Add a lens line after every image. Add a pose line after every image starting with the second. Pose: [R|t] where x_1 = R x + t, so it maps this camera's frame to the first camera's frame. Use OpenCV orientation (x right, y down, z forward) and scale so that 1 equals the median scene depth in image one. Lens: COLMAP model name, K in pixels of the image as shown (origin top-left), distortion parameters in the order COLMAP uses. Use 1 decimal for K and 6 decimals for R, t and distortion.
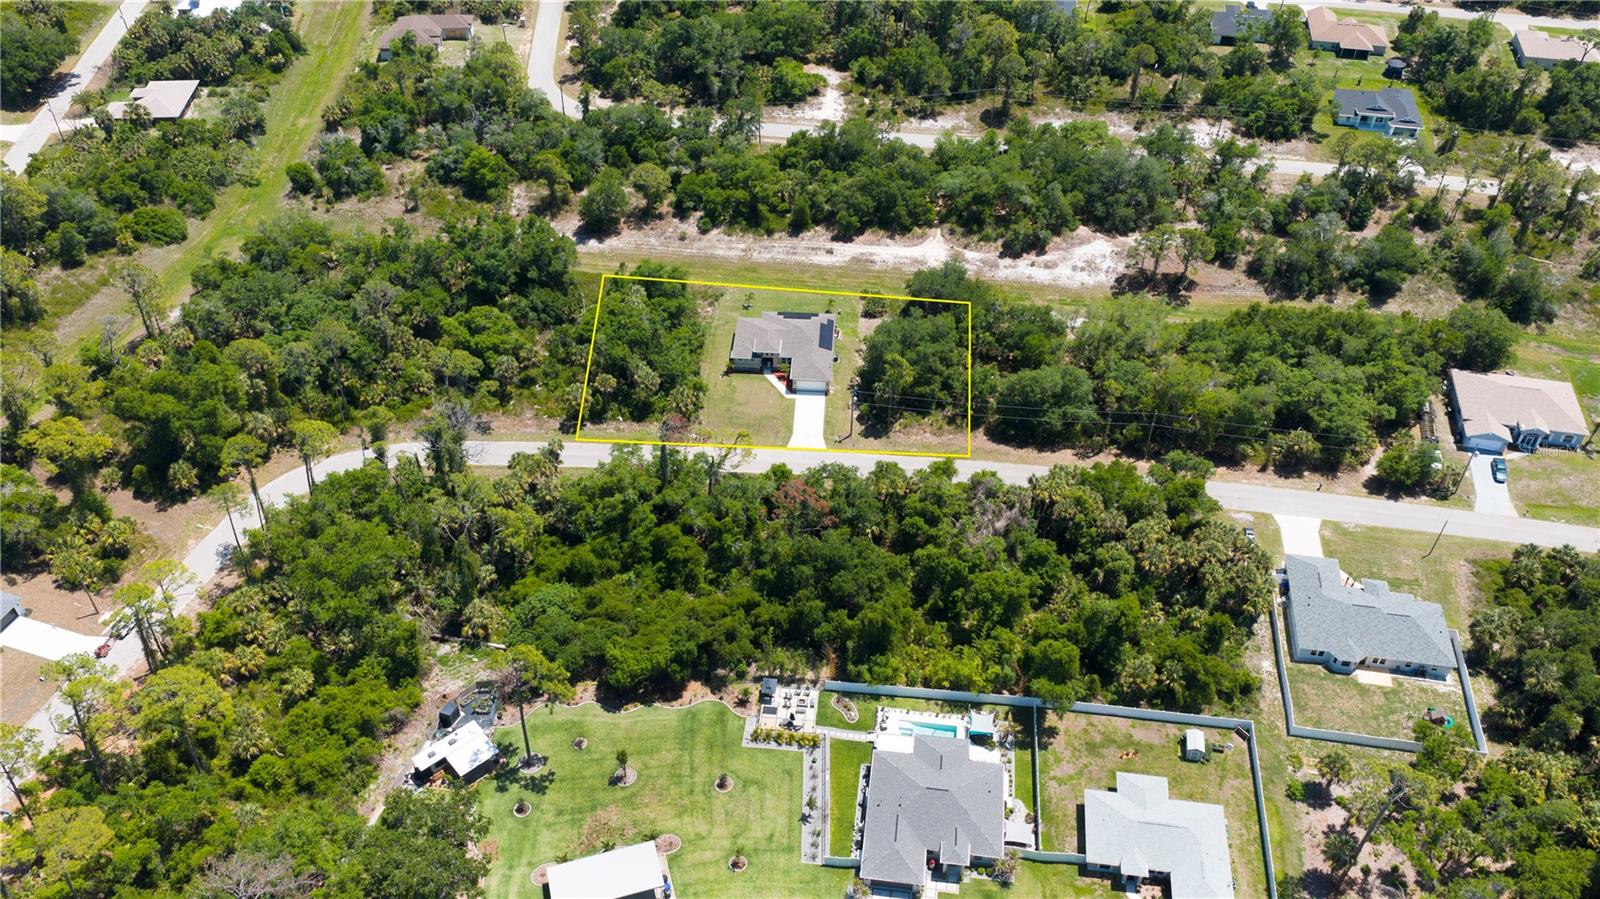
lens RADIAL K [[1299.4, 0, 789.1], [0, 1299.4, 454.5], [0, 0, 1]] dist [0.028659, 0.001652]
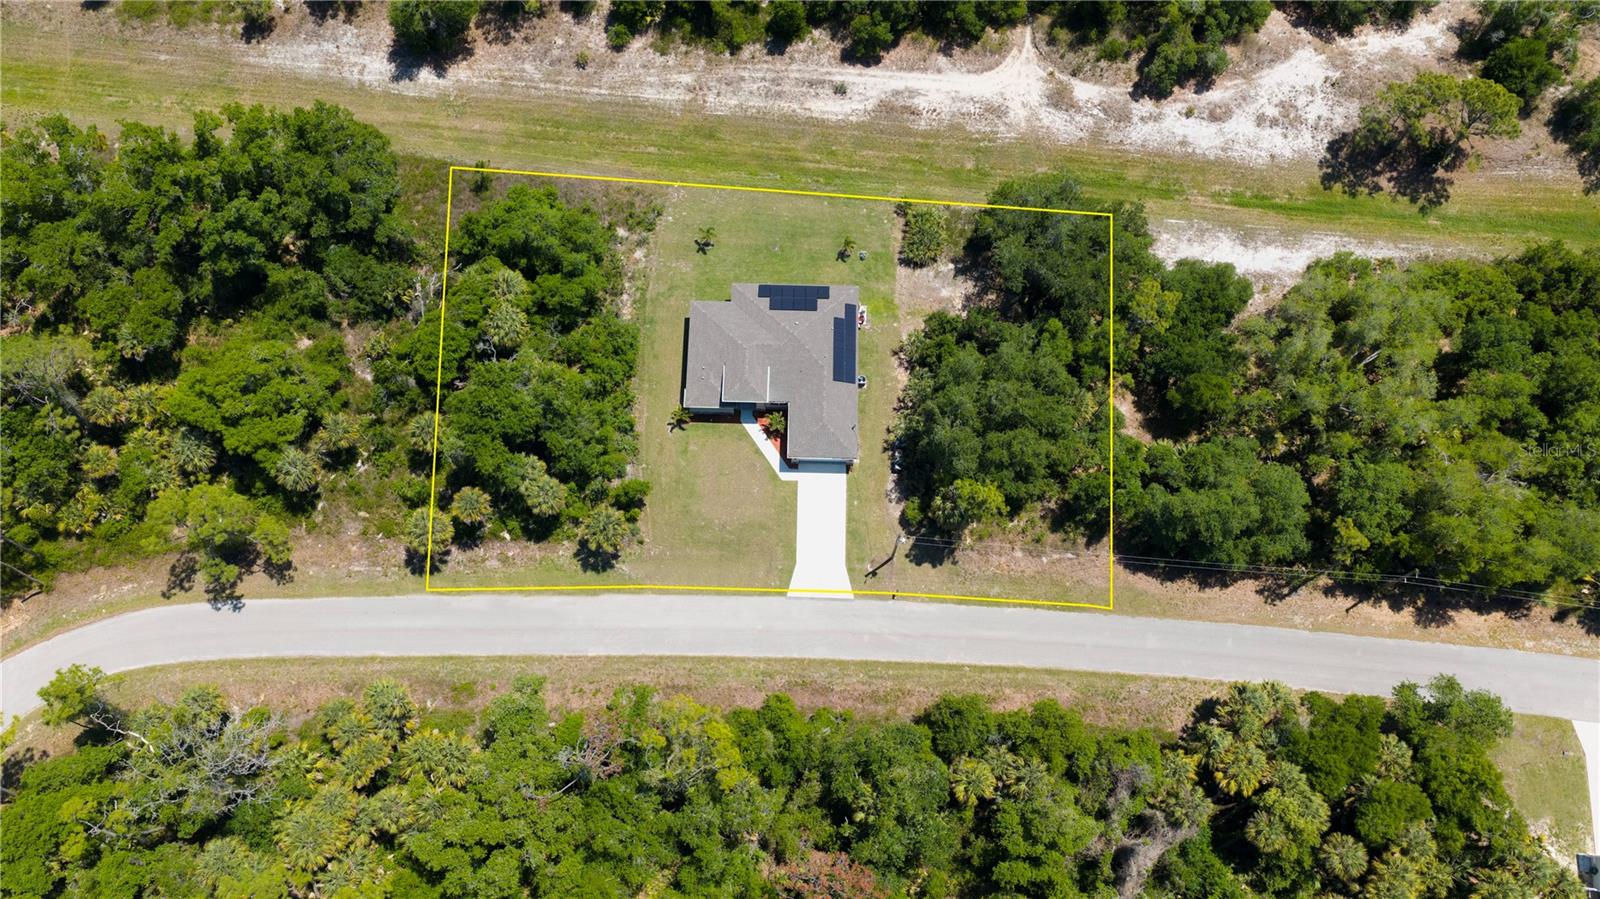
lens RADIAL K [[1299.4, 0, 812.1], [0, 1299.4, 443.7], [0, 0, 1]] dist [0.028659, 0.001652]
pose [[0.998821, -0.040214, 0.027203, -0.003365], [0.021707, 0.871066, 0.490687, -0.308042], [-0.043429, -0.489518, 0.870911, 0.426087]]
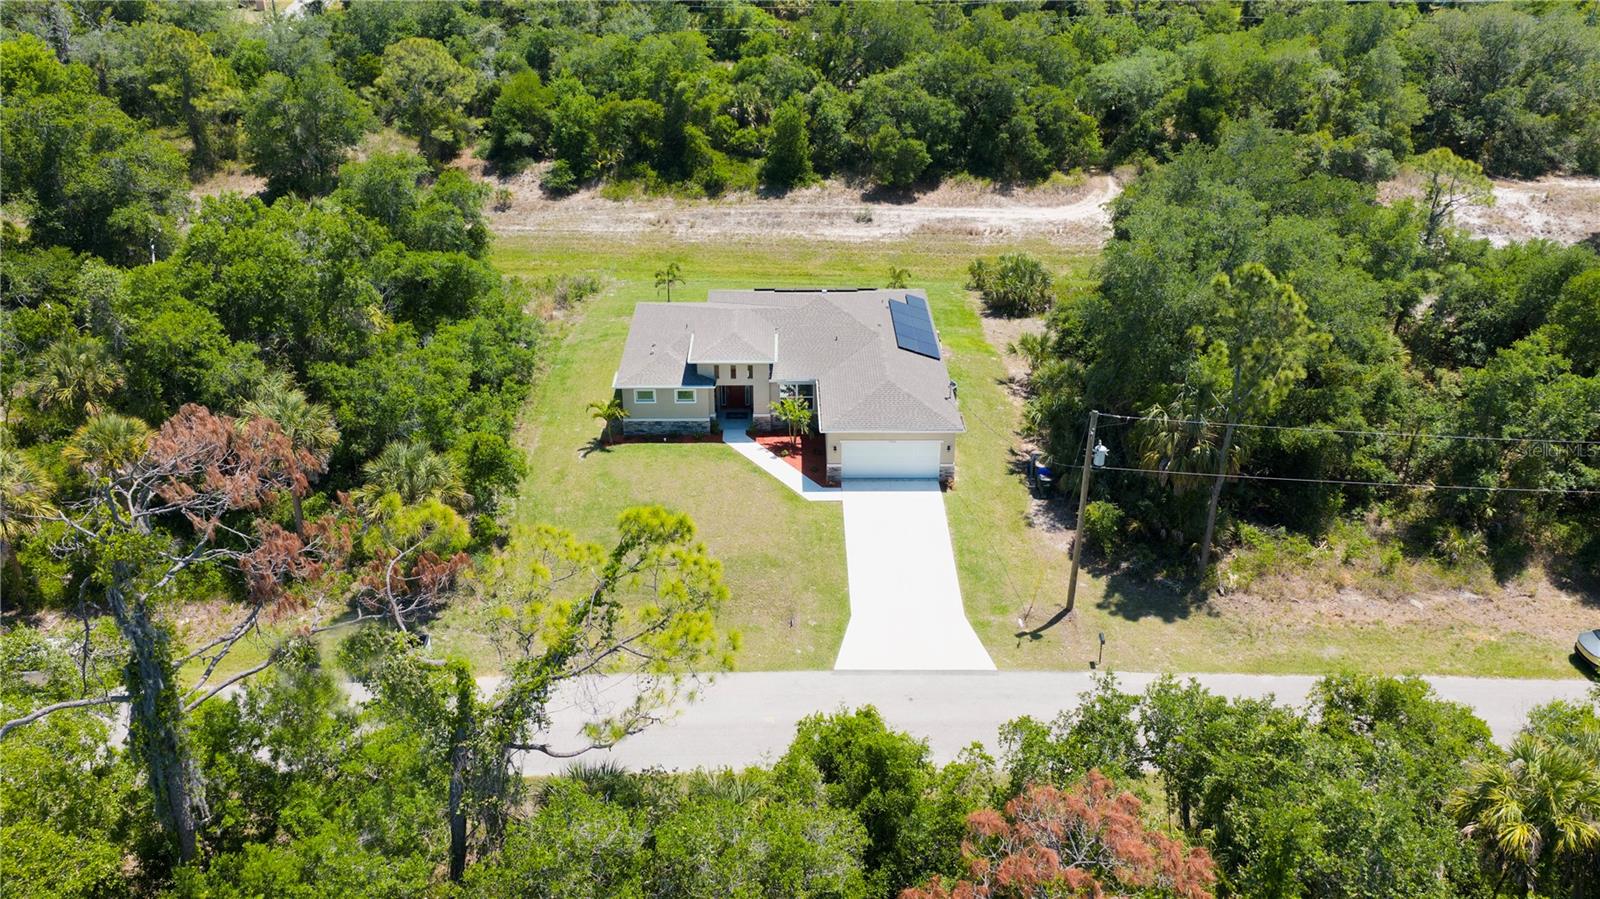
lens RADIAL K [[1299.4, 0, 804.0], [0, 1299.4, 451.4], [0, 0, 1]] dist [0.028659, 0.001652]
pose [[0.996538, -0.034642, 0.075582, -0.021496], [0.051657, 0.970291, -0.236361, 0.011569], [-0.065149, 0.239447, 0.968721, 0.630819]]
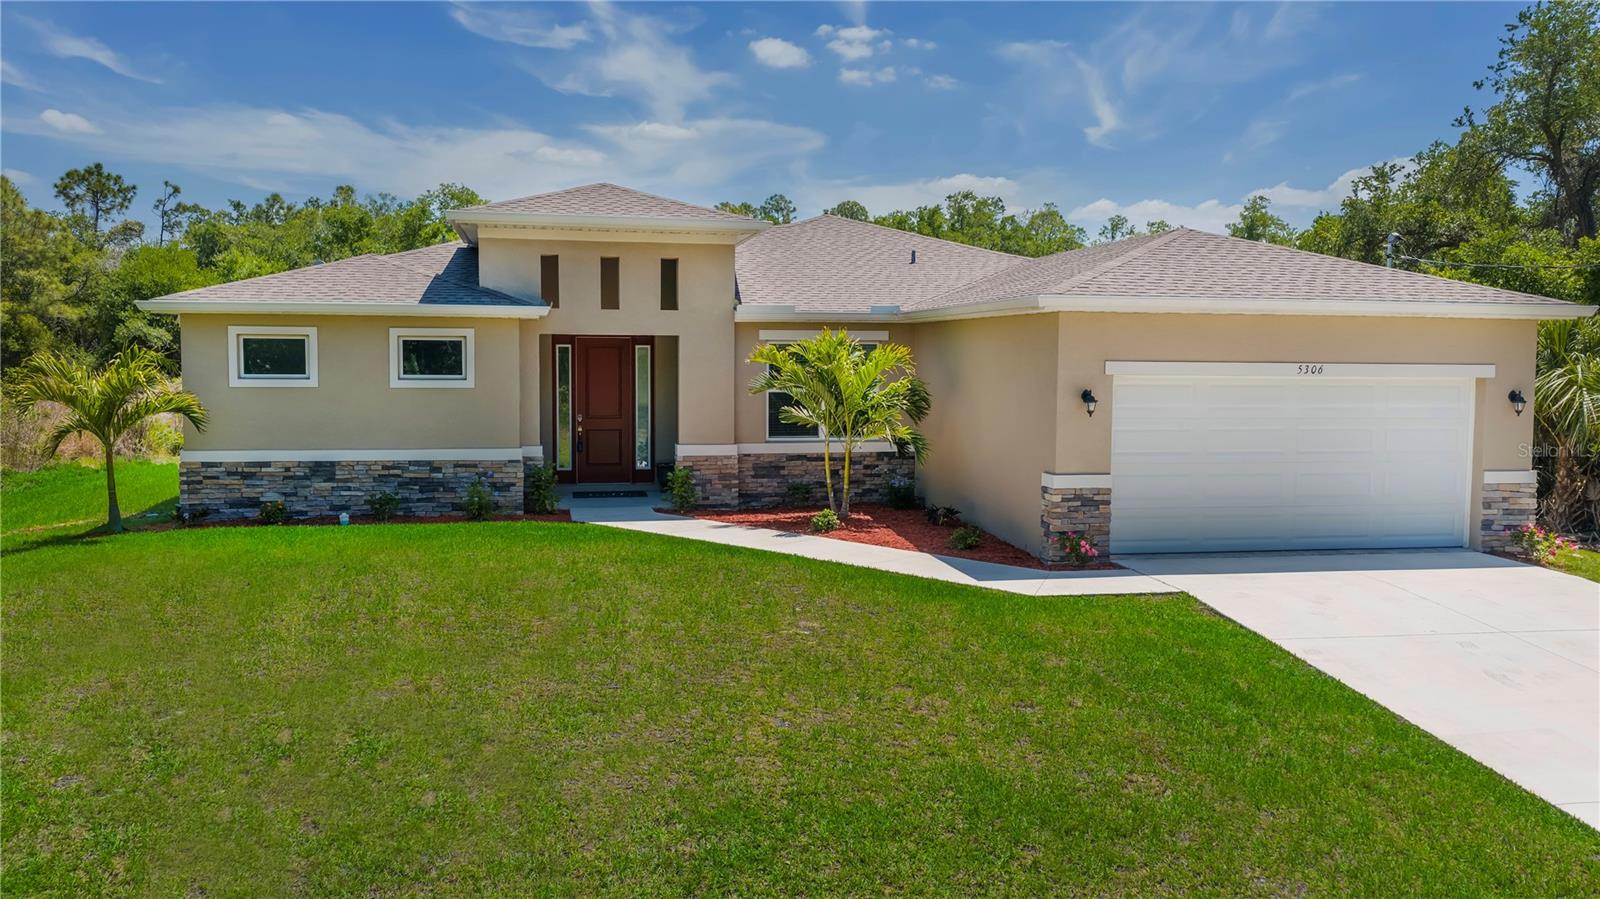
lens RADIAL K [[1299.4, 0, 804.2], [0, 1299.4, 447.6], [0, 0, 1]] dist [0.028659, 0.001652]
pose [[0.963338, -0.017472, 0.267723, -0.024732], [0.177650, 0.789320, -0.587720, -0.014113], [-0.201050, 0.613734, 0.763485, 0.834660]]
